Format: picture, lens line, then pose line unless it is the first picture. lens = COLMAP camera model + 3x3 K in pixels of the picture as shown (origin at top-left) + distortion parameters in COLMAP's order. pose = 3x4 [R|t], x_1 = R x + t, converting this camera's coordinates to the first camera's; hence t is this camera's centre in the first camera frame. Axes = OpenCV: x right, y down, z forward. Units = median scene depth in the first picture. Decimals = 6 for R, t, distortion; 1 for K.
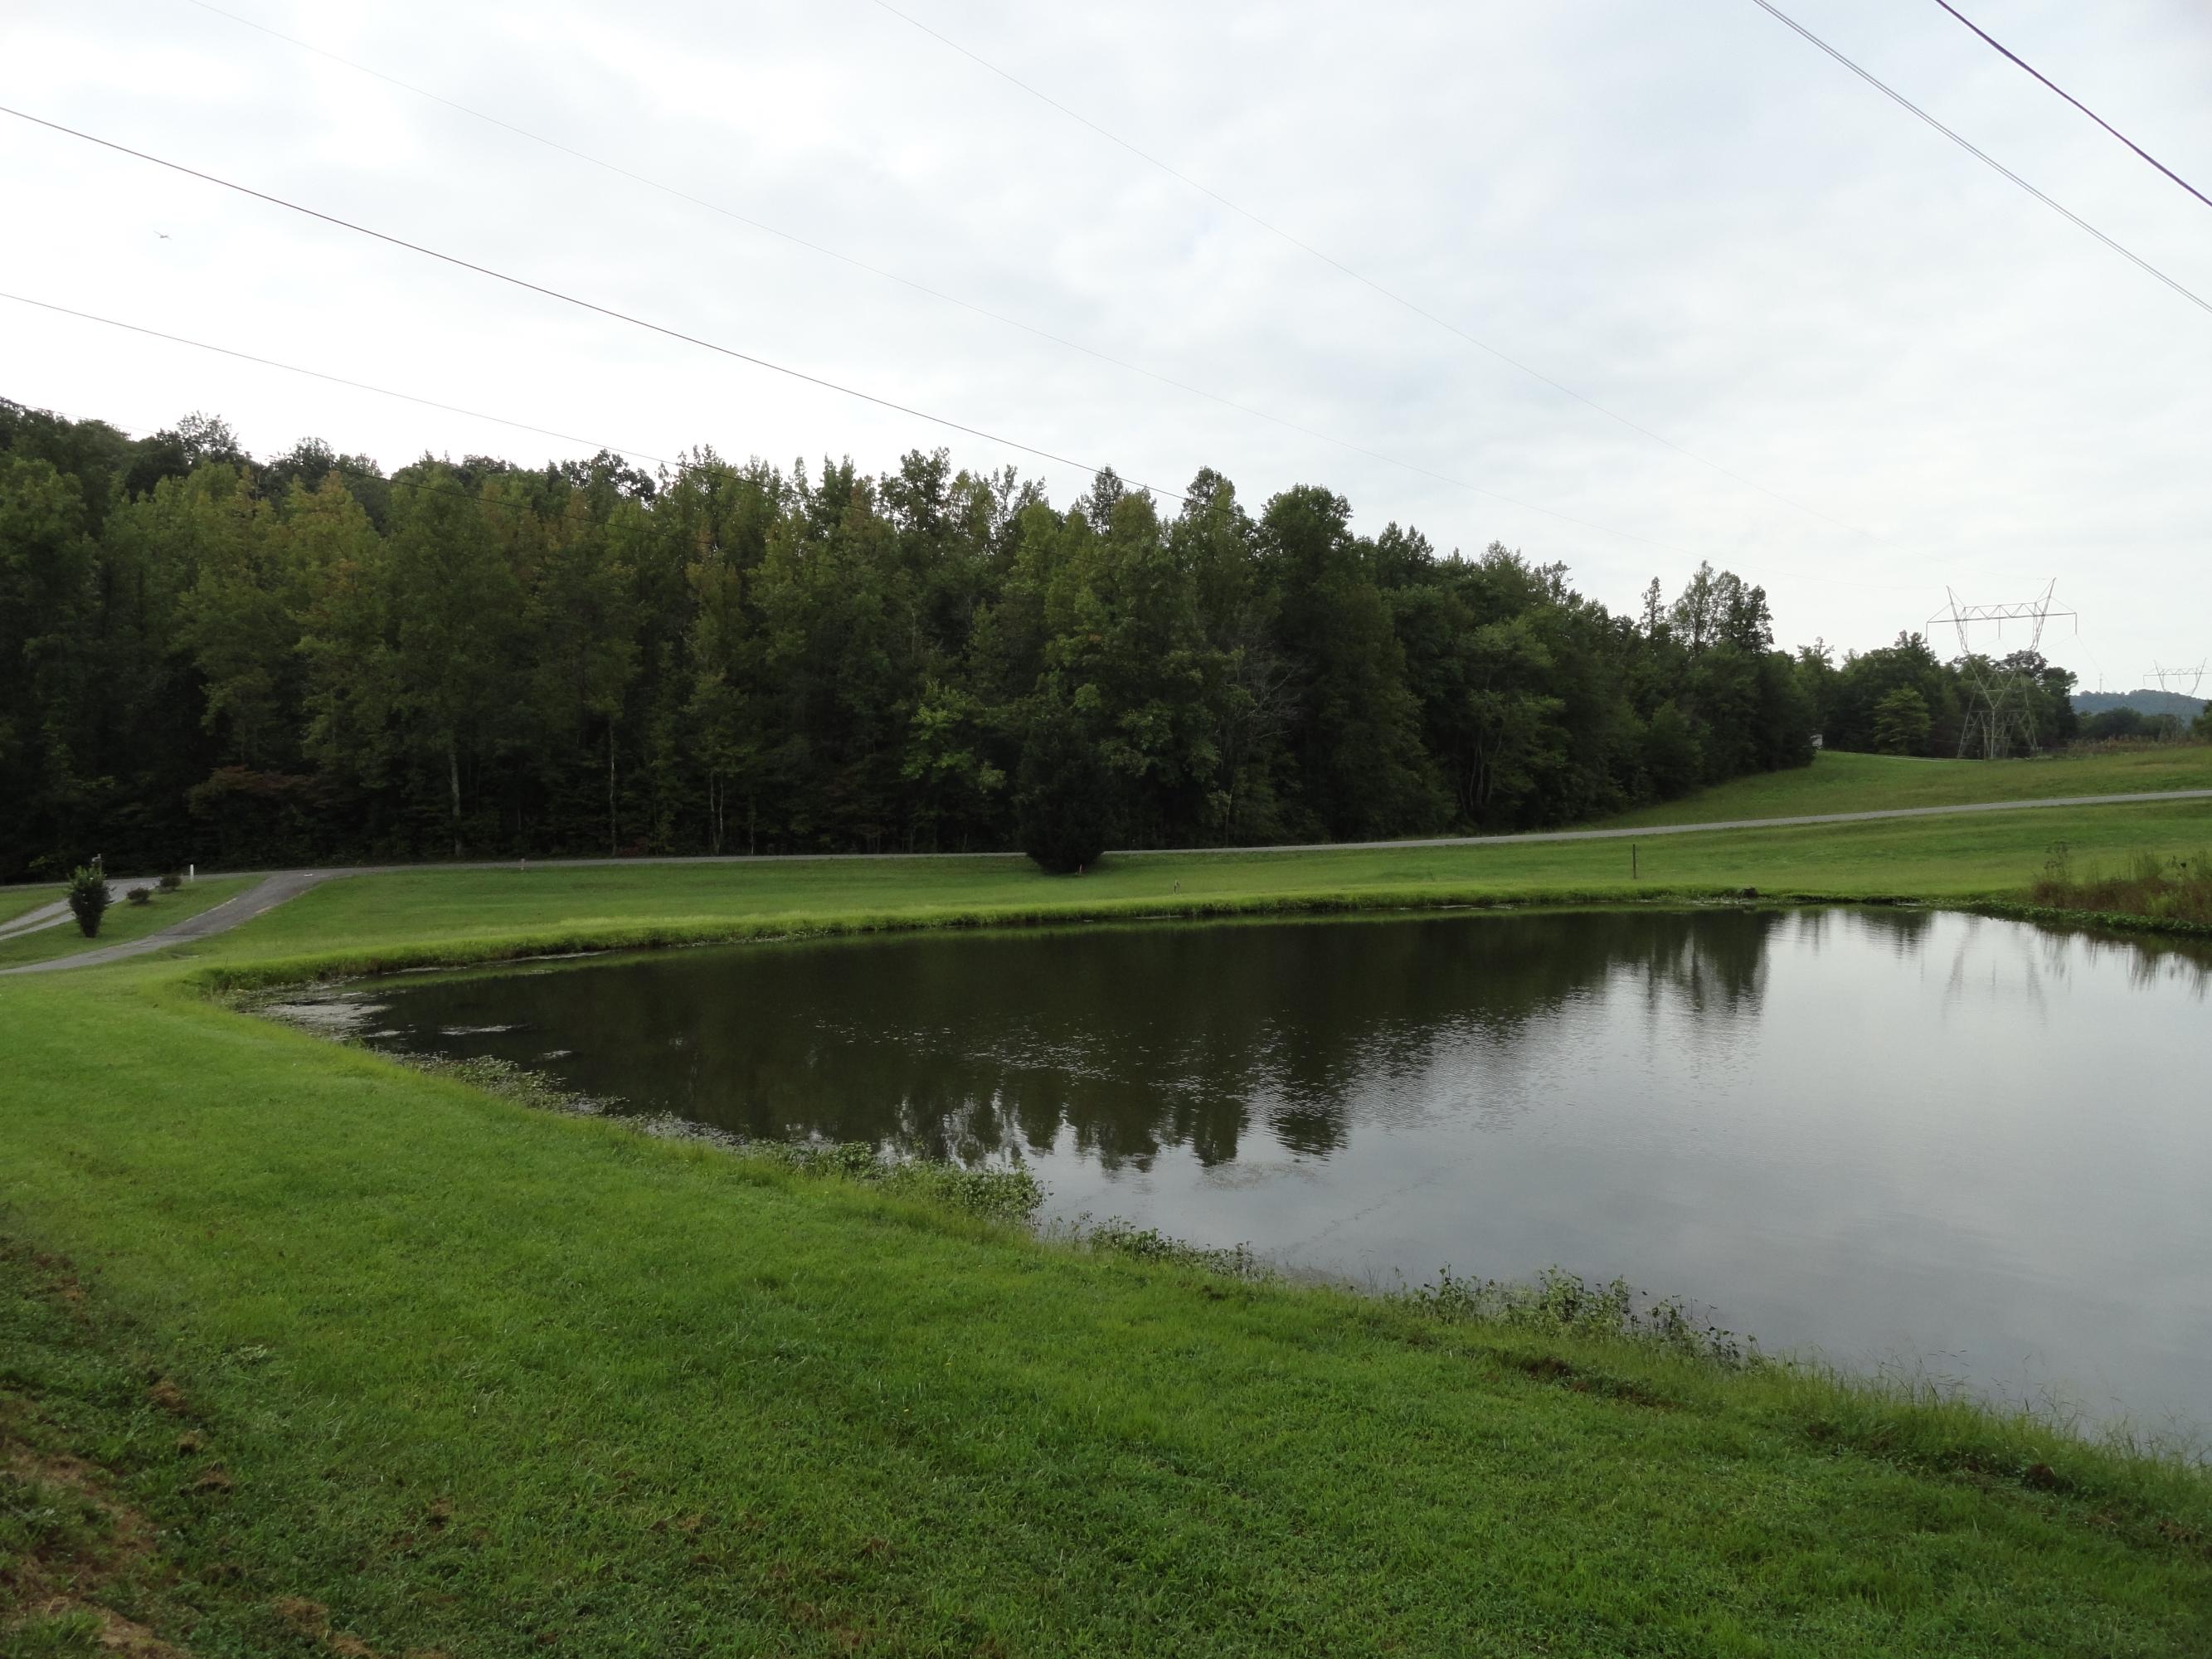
lens RADIAL K [[1495.7, 0, 1106.4], [0, 1495.7, 818.7], [0, 0, 1]] dist [-0.010069, 0.005284]
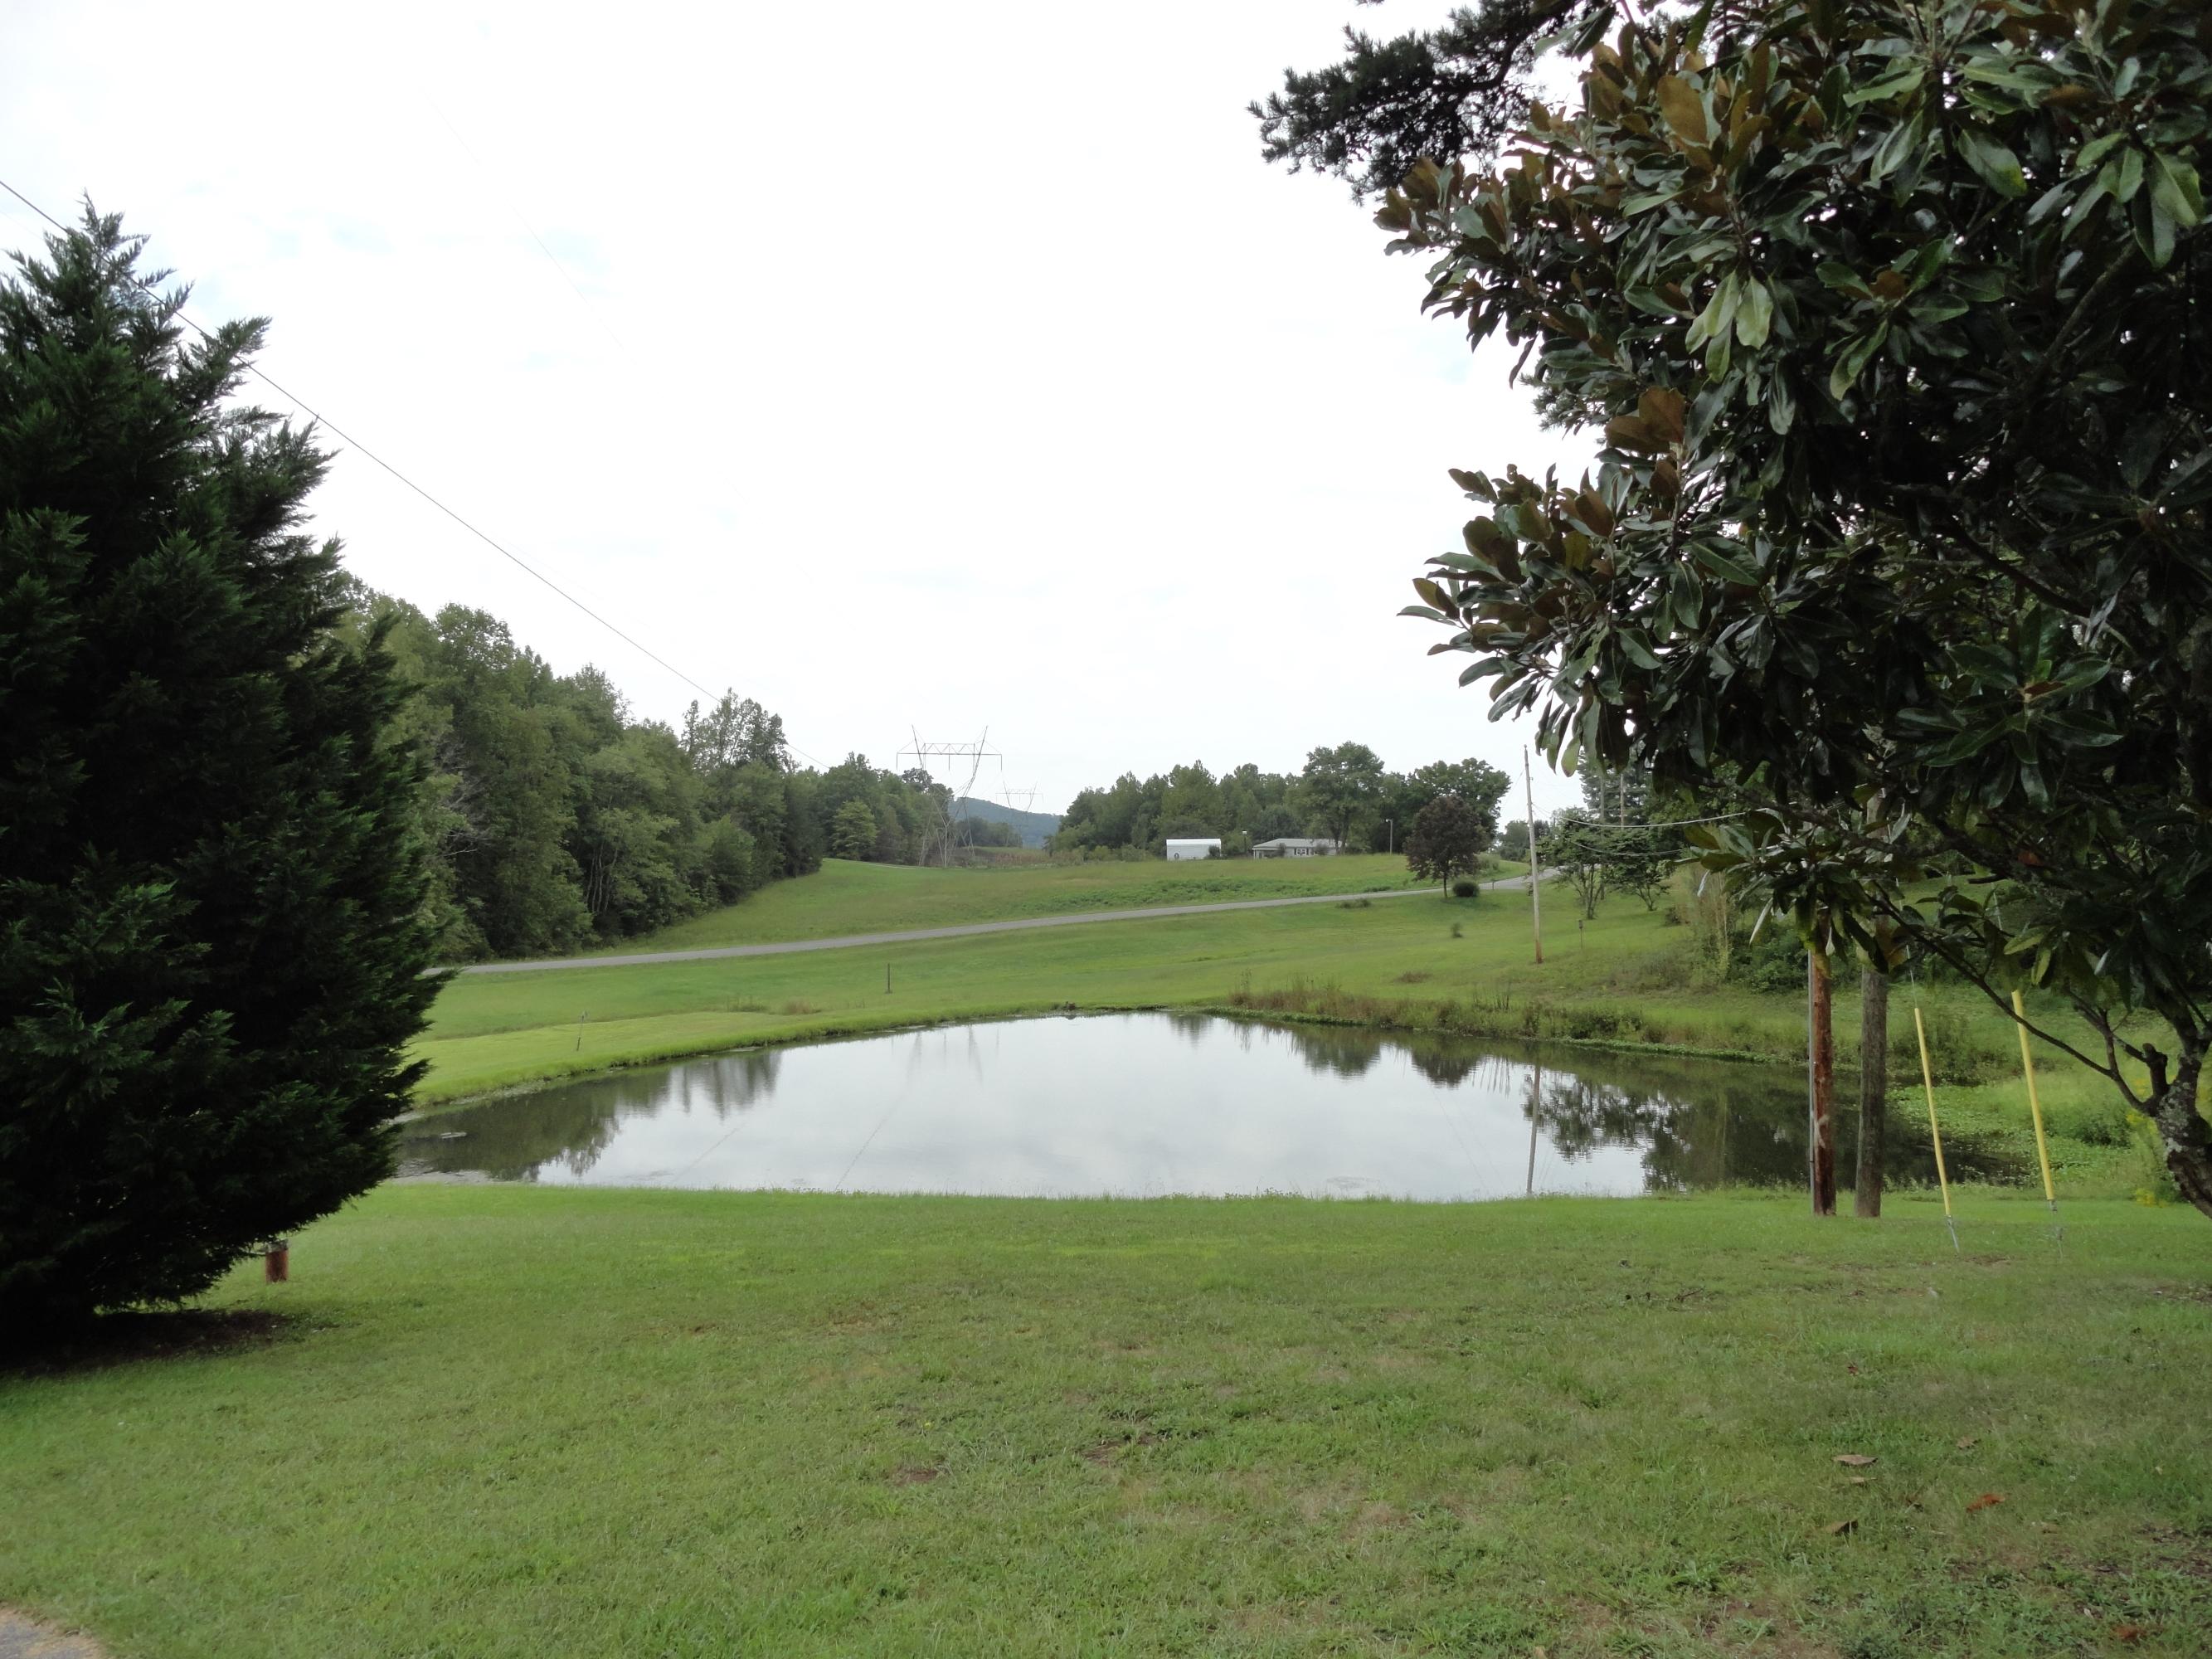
lens RADIAL K [[1495.7, 0, 1096.3], [0, 1495.7, 815.6], [0, 0, 1]] dist [-0.010069, 0.005284]
pose [[0.767177, 0.036994, 0.640368, -0.227999], [0.000619, 0.998292, -0.058413, -0.023437], [-0.641435, 0.045209, 0.765844, -0.068706]]
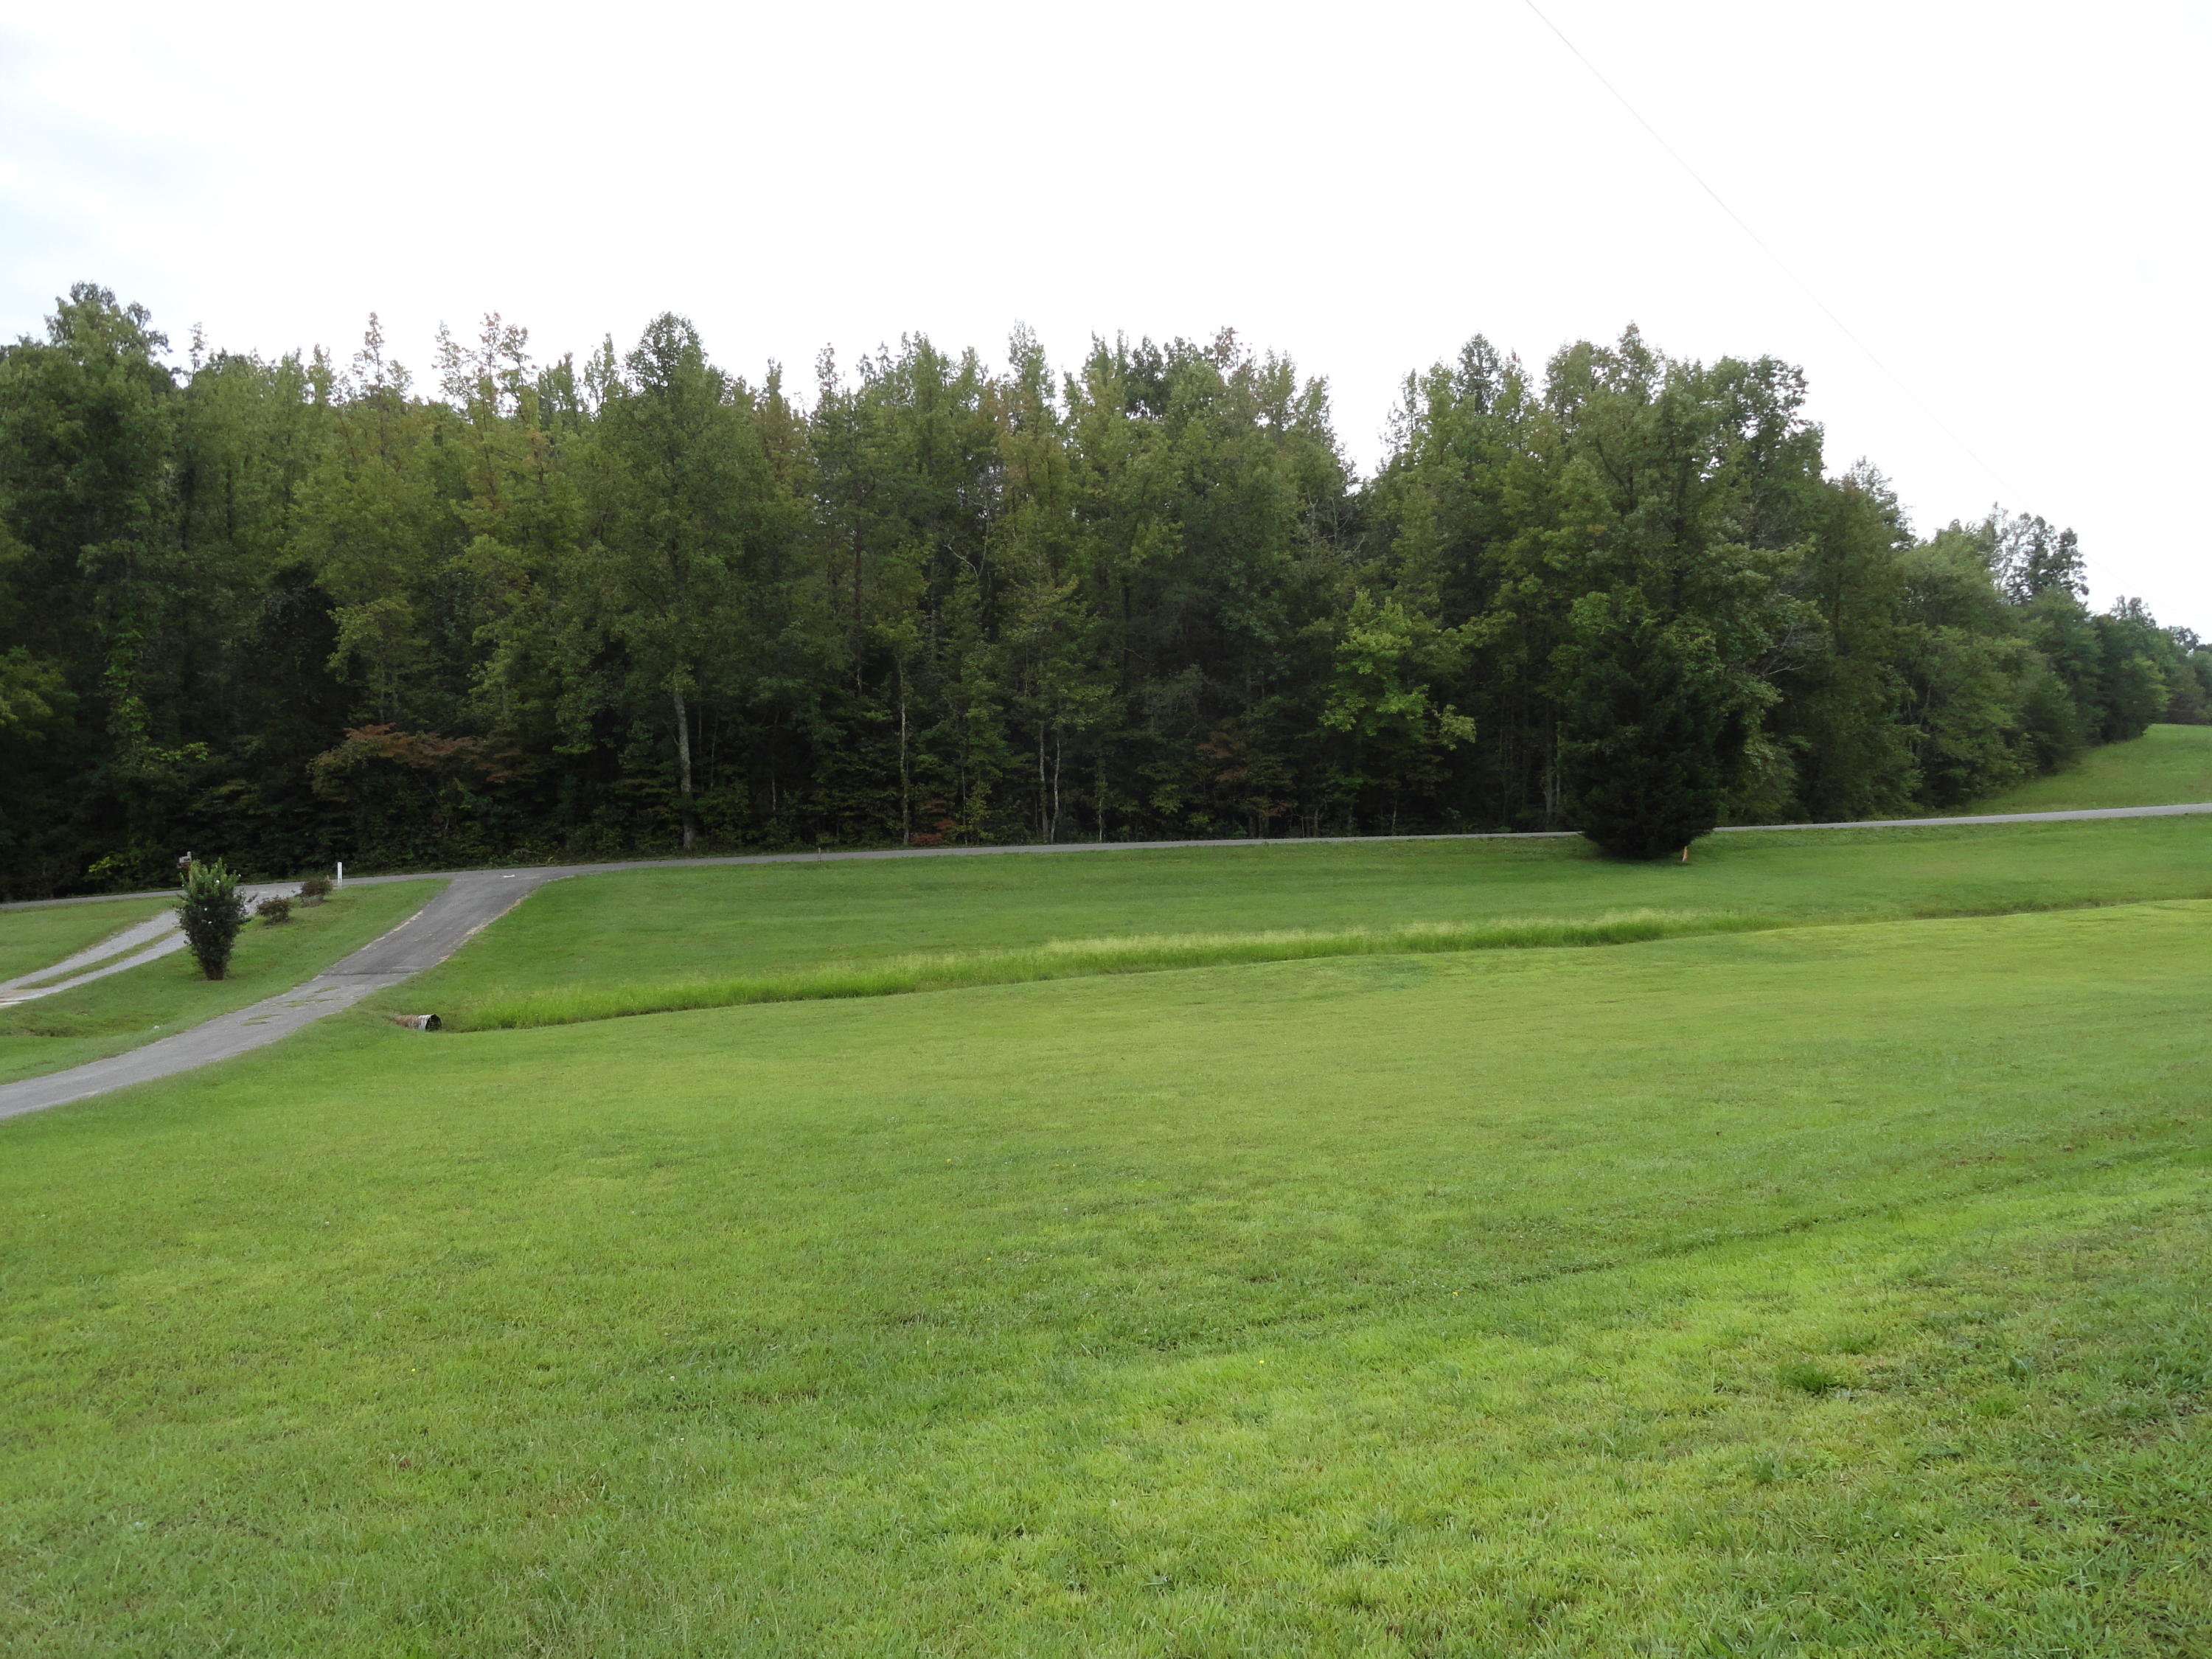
lens RADIAL K [[1495.6, 0, 1106.6], [0, 1495.6, 841.7], [0, 0, 1]] dist [-0.010069, 0.005284]
pose [[0.999847, -0.011256, -0.013372, -0.226052], [0.011423, 0.999856, 0.012541, 0.015054], [0.013229, -0.012692, 0.999832, 0.291787]]
